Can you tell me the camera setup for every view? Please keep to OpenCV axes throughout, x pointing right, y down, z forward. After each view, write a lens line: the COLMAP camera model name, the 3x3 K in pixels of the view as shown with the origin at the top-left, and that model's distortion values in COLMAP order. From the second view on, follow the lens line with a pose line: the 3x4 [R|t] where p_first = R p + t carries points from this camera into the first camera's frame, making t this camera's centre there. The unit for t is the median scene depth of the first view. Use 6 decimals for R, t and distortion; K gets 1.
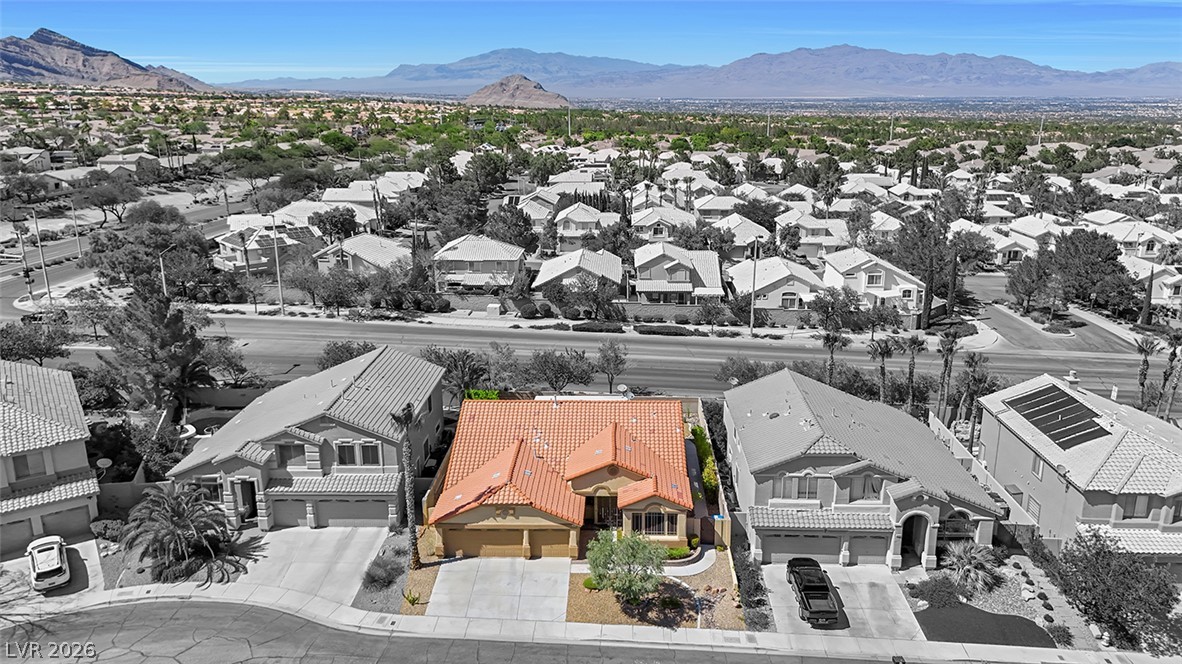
lens RADIAL K [[876.3, 0, 591.0], [0, 876.3, 332.0], [0, 0, 1]] dist [0.078926, -0.080135]
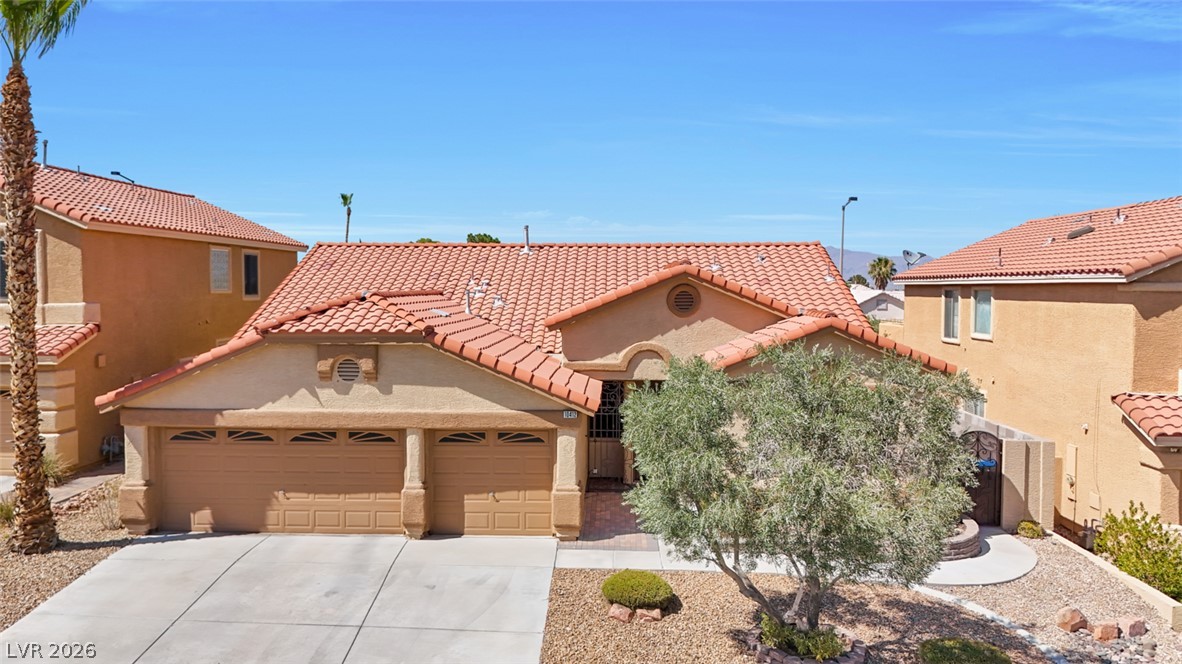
lens RADIAL K [[875.4, 0, 591.0], [0, 875.4, 332.0], [0, 0, 1]] dist [0.047217, -0.025767]
pose [[0.999883, 0.013385, 0.007422, -0.014405], [-0.011562, 0.978338, -0.206693, 0.250635], [-0.010028, 0.206583, 0.978378, 0.684127]]
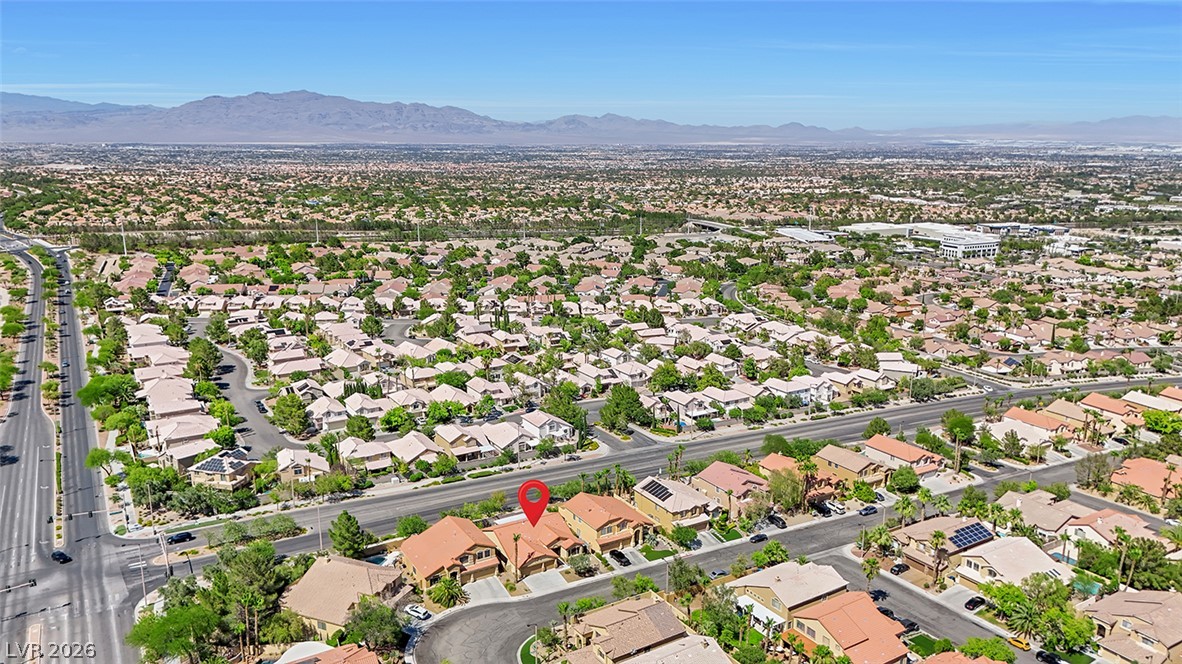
lens RADIAL K [[875.4, 0, 591.0], [0, 875.4, 332.0], [0, 0, 1]] dist [0.047217, -0.025767]
pose [[0.840885, -0.120861, 0.527547, -1.564754], [0.144624, 0.989479, -0.003833, -0.600132], [-0.521533, 0.079519, 0.849517, -1.985449]]
